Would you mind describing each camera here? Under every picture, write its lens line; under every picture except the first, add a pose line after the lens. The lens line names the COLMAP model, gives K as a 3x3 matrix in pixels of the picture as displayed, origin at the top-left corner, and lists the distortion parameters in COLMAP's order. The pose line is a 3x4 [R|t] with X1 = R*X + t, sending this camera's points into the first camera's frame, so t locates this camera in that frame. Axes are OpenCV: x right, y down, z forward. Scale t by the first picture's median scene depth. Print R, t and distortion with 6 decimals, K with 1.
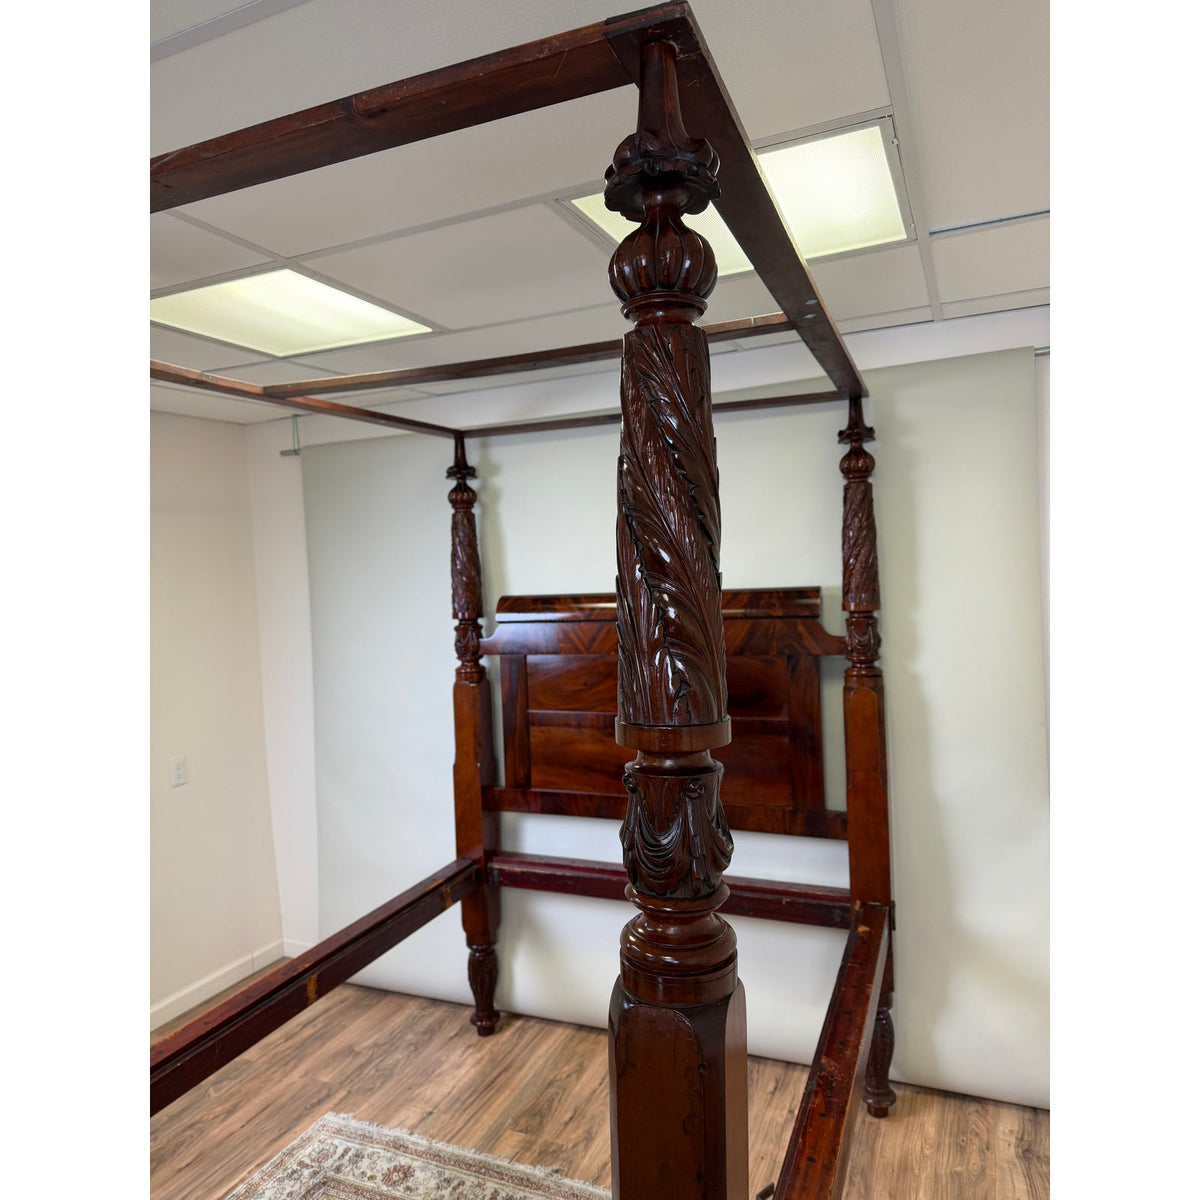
lens RADIAL K [[854.0, 0, 600.0], [0, 854.0, 600.0], [0, 0, 1]] dist [0.127204, -0.173515]
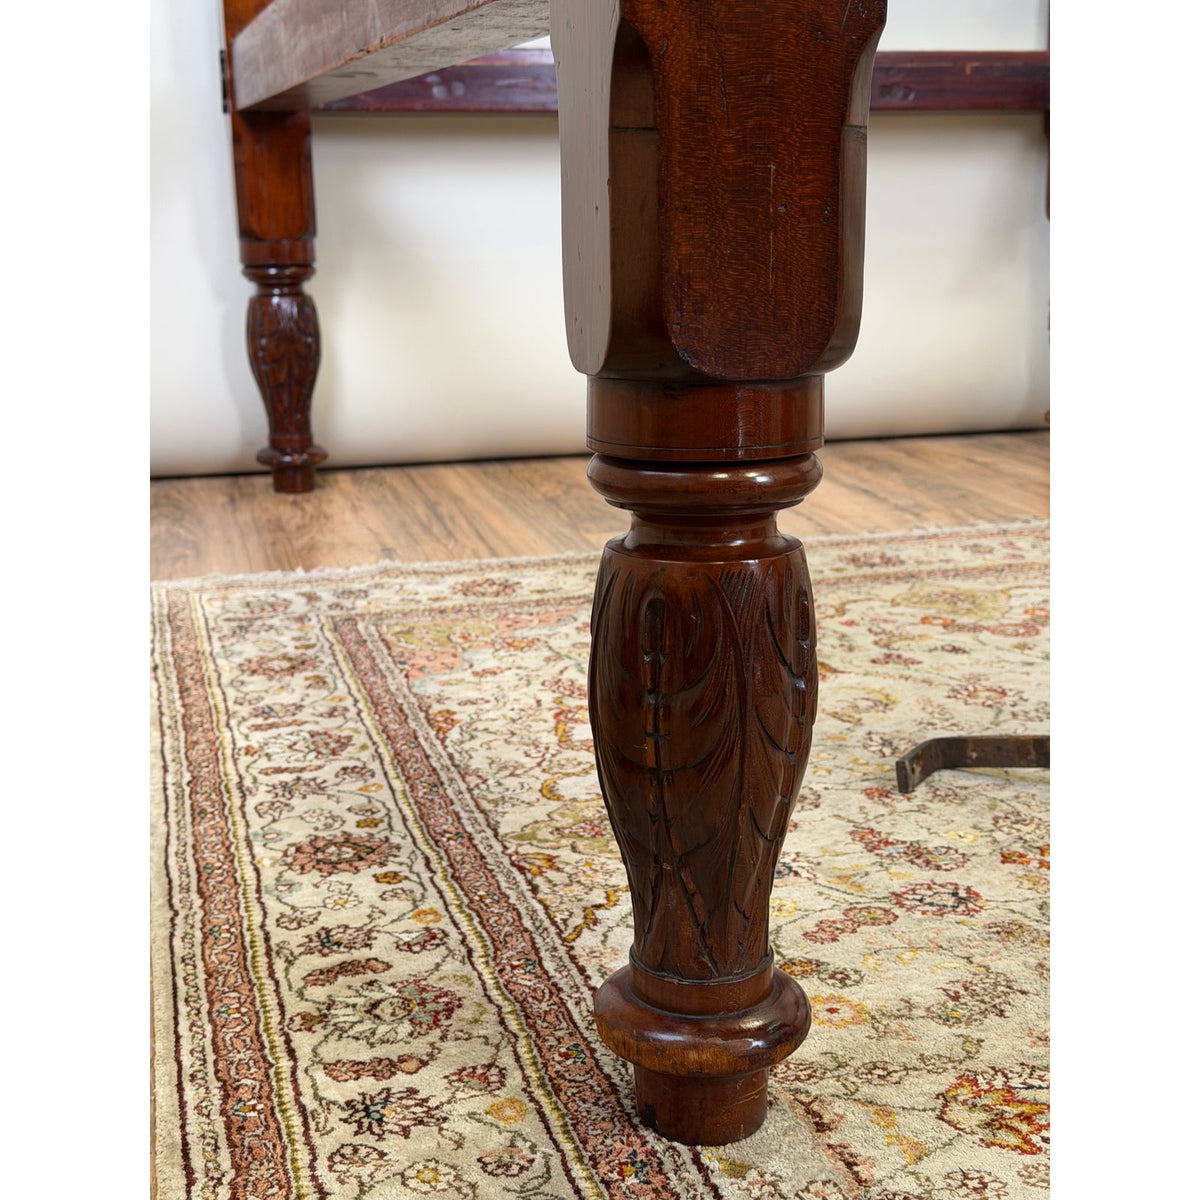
lens RADIAL K [[1675.3, 0, 628.9], [0, 1675.3, 601.0], [0, 0, 1]] dist [0.210297, 0.005887]
pose [[0.767622, -0.124765, 0.628641, -0.566294], [0.001243, 0.981157, 0.193211, 0.414117], [-0.640901, -0.147532, 0.753313, 0.274772]]
